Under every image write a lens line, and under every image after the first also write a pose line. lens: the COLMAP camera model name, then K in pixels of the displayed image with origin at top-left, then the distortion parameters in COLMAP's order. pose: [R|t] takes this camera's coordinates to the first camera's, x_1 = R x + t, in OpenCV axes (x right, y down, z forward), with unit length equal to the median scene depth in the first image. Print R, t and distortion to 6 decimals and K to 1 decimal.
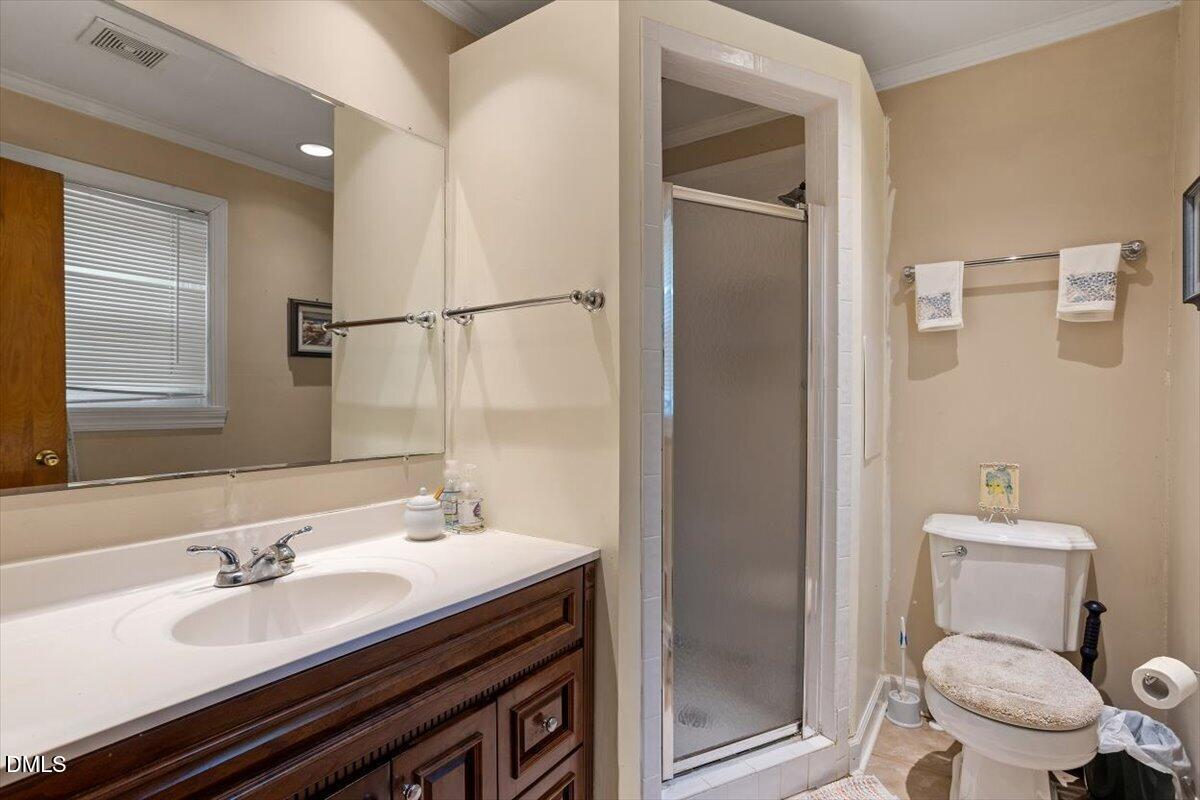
lens RADIAL K [[573.1, 0, 604.5], [0, 573.1, 396.9], [0, 0, 1]] dist [-0.050814, 0.000299]
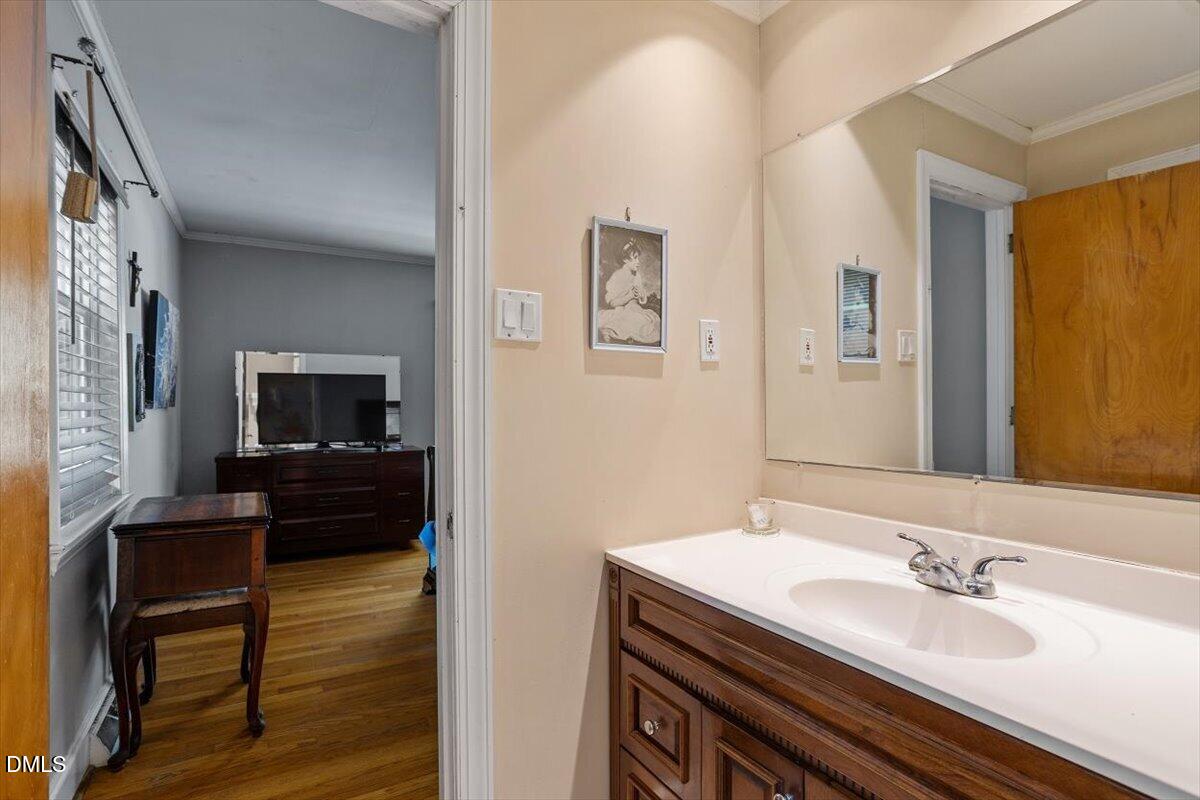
lens RADIAL K [[593.5, 0, 597.3], [0, 593.5, 396.1], [0, 0, 1]] dist [-0.053964, 0.034585]
pose [[-0.428846, -0.012028, -0.903297, 0.547513], [0.008613, 0.999811, -0.017402, 0.004727], [0.903336, -0.015243, -0.428662, 0.865744]]
